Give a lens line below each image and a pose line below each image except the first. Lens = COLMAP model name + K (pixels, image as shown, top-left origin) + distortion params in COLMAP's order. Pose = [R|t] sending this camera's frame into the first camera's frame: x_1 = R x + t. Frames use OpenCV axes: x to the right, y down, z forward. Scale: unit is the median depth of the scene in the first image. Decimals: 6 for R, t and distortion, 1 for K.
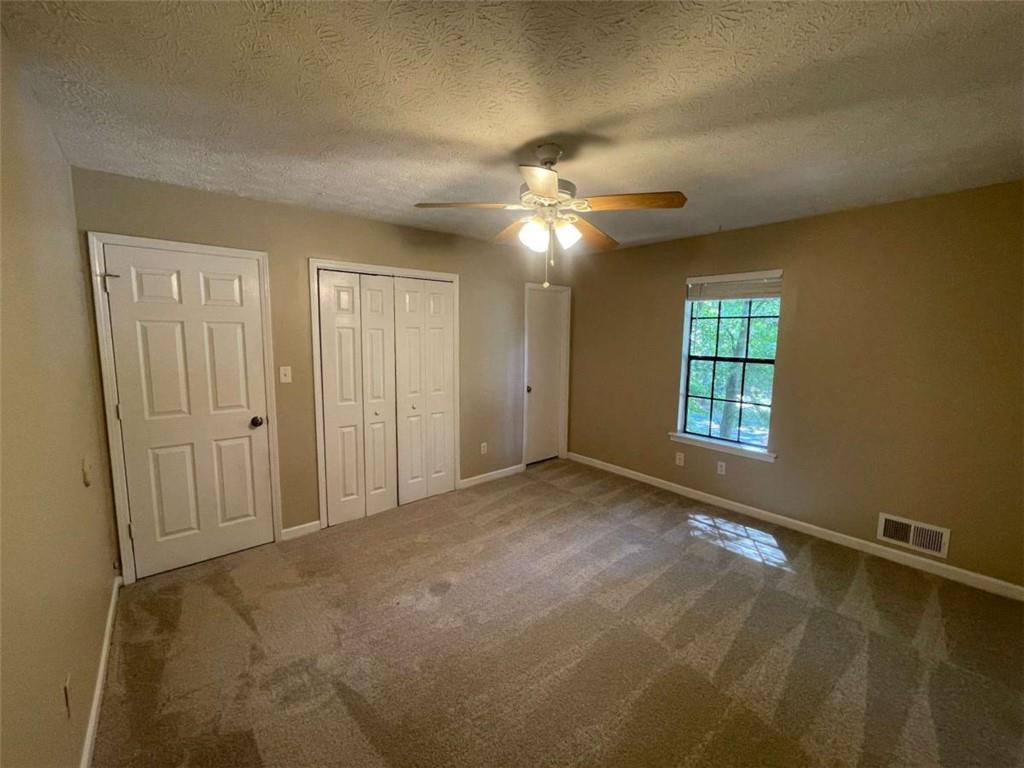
lens RADIAL K [[417.3, 0, 511.7], [0, 417.3, 383.3], [0, 0, 1]] dist [-0.000780, -0.000471]
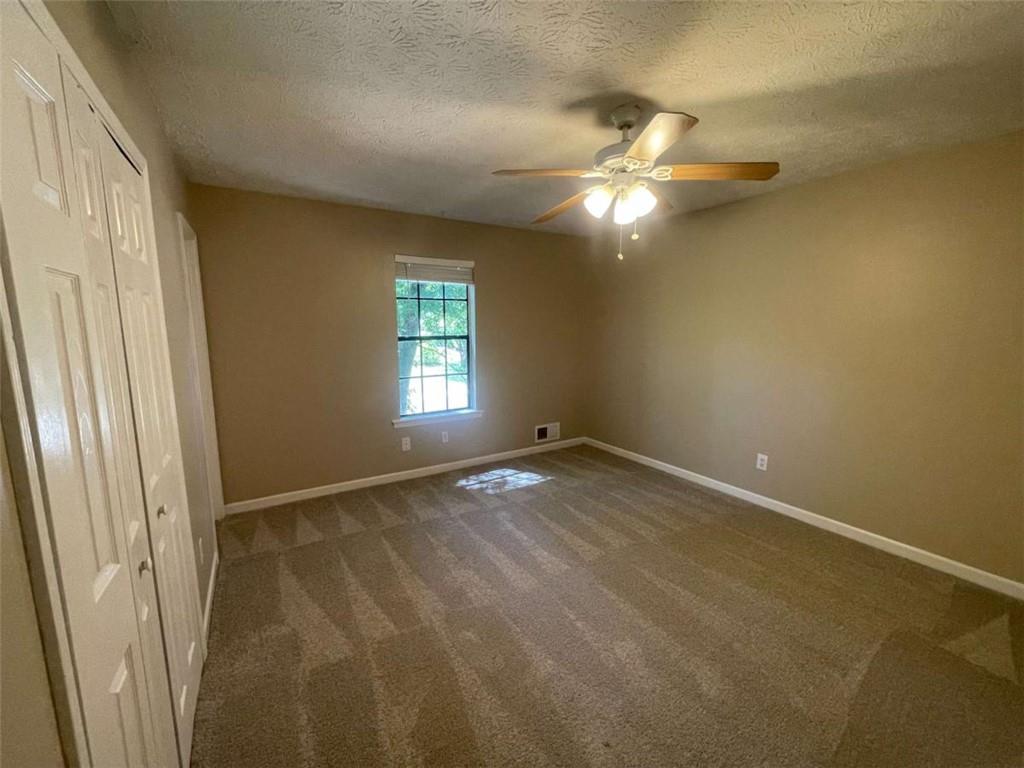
lens RADIAL K [[417.3, 0, 511.7], [0, 417.3, 383.3], [0, 0, 1]] dist [-0.000780, -0.000471]
pose [[0.142630, -0.152229, 0.978000, -0.607957], [0.119167, 0.983555, 0.135715, -0.073518], [-0.982576, 0.097189, 0.158425, 0.736243]]
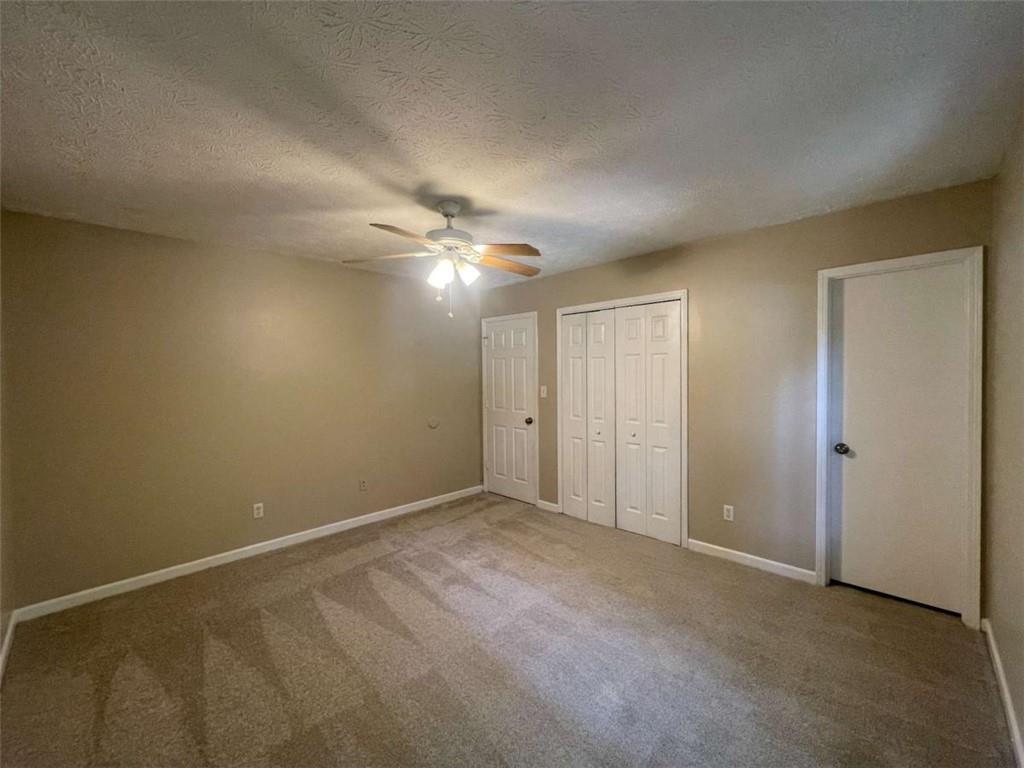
lens RADIAL K [[417.3, 0, 511.7], [0, 417.3, 383.3], [0, 0, 1]] dist [-0.000780, -0.000471]
pose [[0.084065, 0.021789, -0.996222, 0.825751], [-0.103610, 0.994533, 0.013009, -0.053197], [0.991059, 0.102125, 0.085863, 0.709030]]
